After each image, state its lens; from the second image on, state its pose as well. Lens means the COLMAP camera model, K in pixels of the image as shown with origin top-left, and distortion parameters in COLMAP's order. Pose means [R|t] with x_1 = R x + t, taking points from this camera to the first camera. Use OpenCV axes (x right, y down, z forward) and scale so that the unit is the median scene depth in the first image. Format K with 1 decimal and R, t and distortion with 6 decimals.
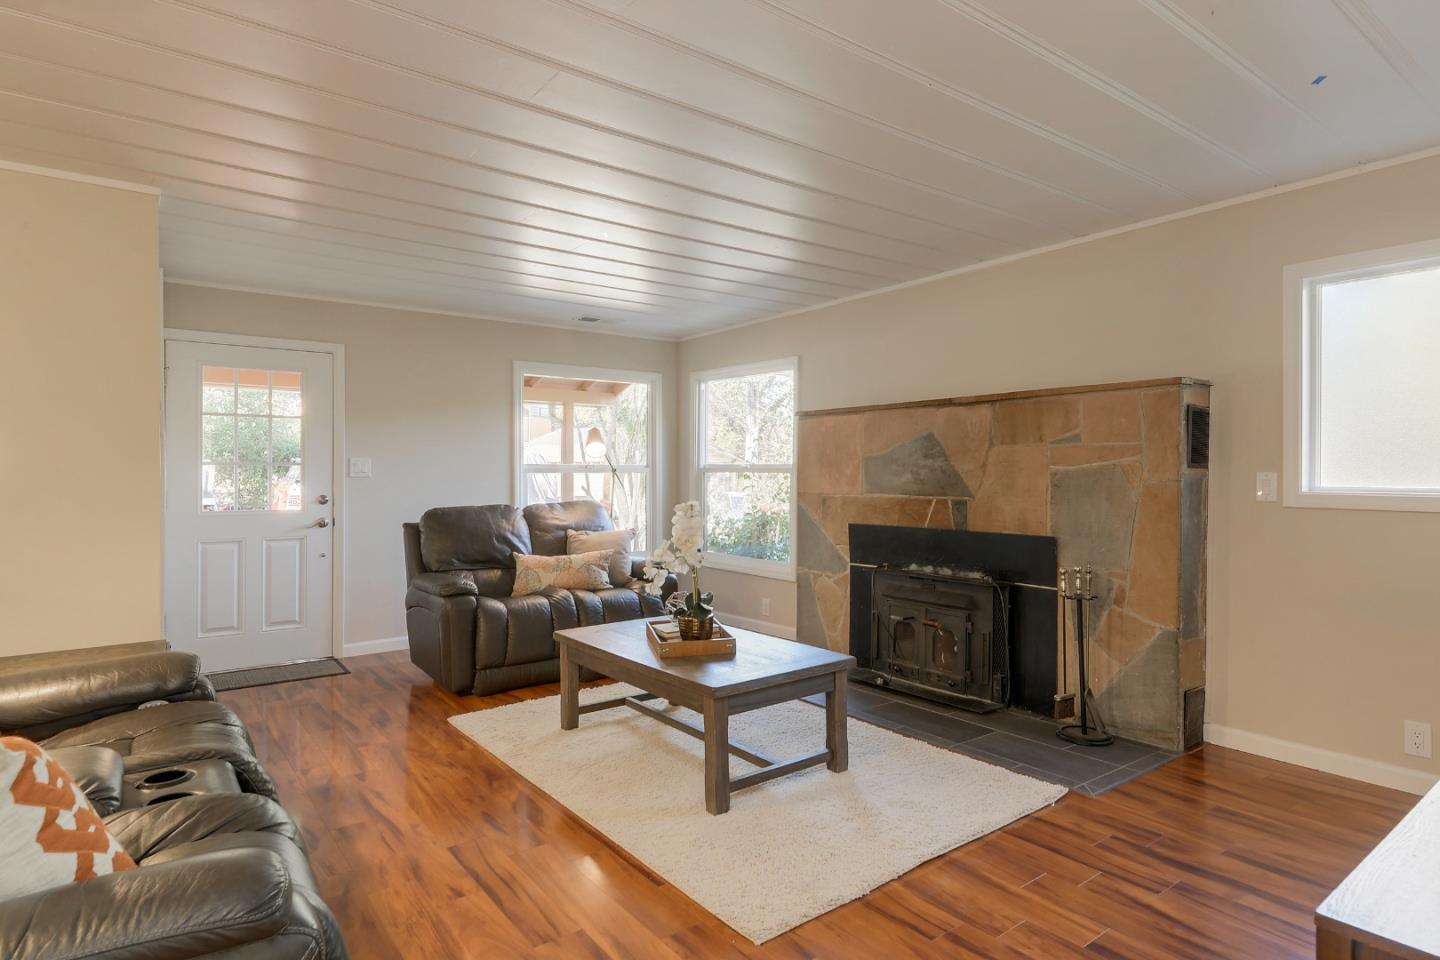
lens RADIAL K [[788.4, 0, 734.6], [0, 788.4, 470.9], [0, 0, 1]] dist [-0.002581, -0.001864]
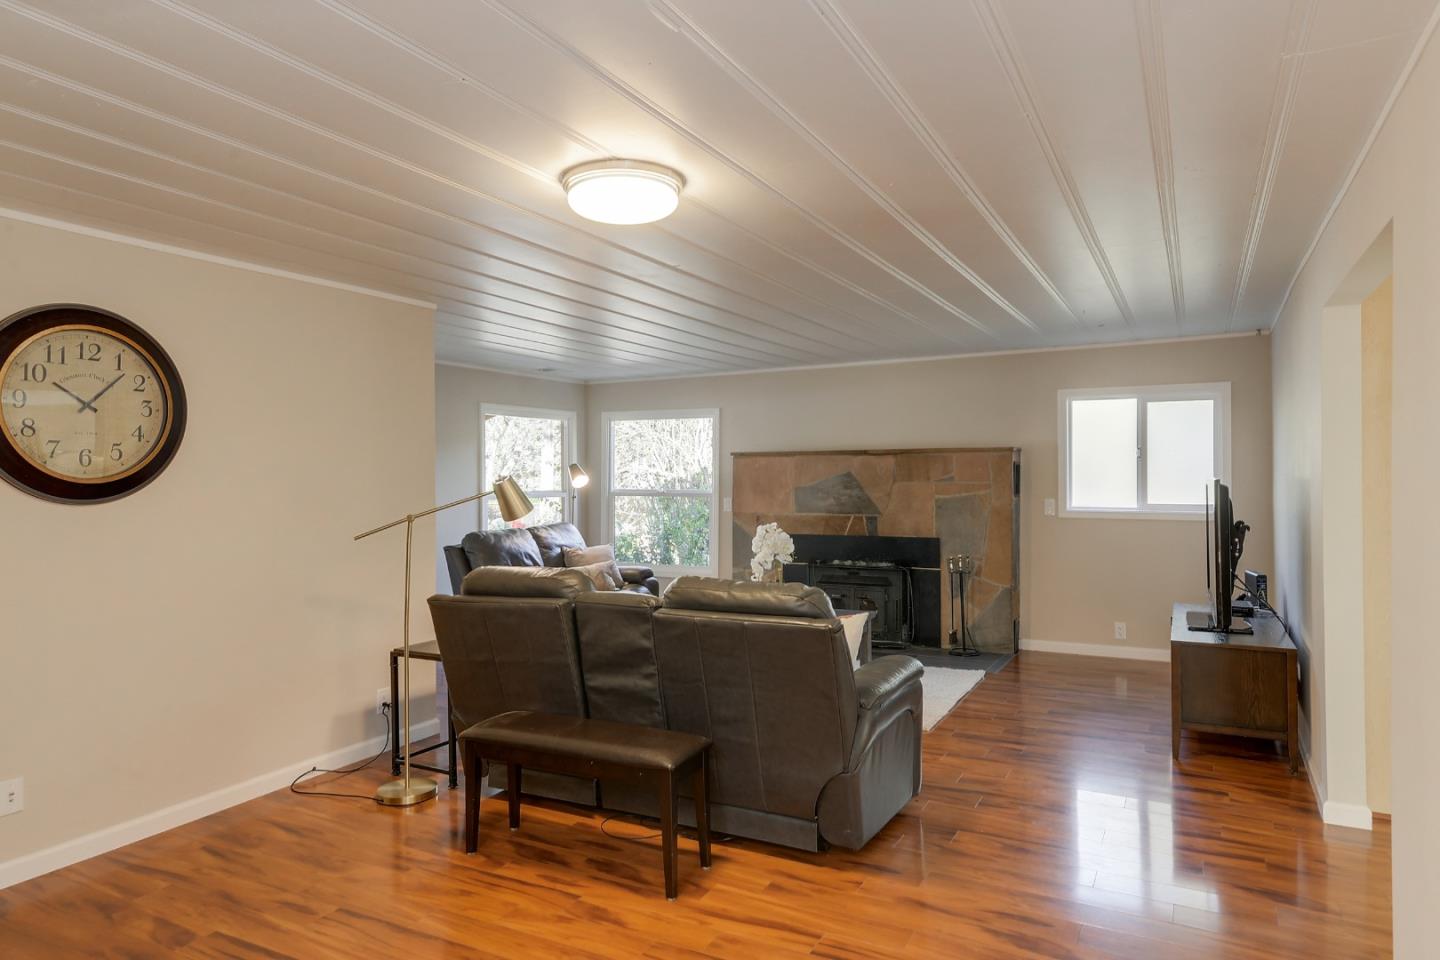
lens RADIAL K [[867.0, 0, 726.7], [0, 867.0, 474.6], [0, 0, 1]] dist [-0.006645, -0.000052]
pose [[0.913436, -0.003750, 0.406964, -0.680498], [0.004627, 0.999989, -0.001170, -0.045332], [-0.406955, 0.002952, 0.913443, -0.443493]]
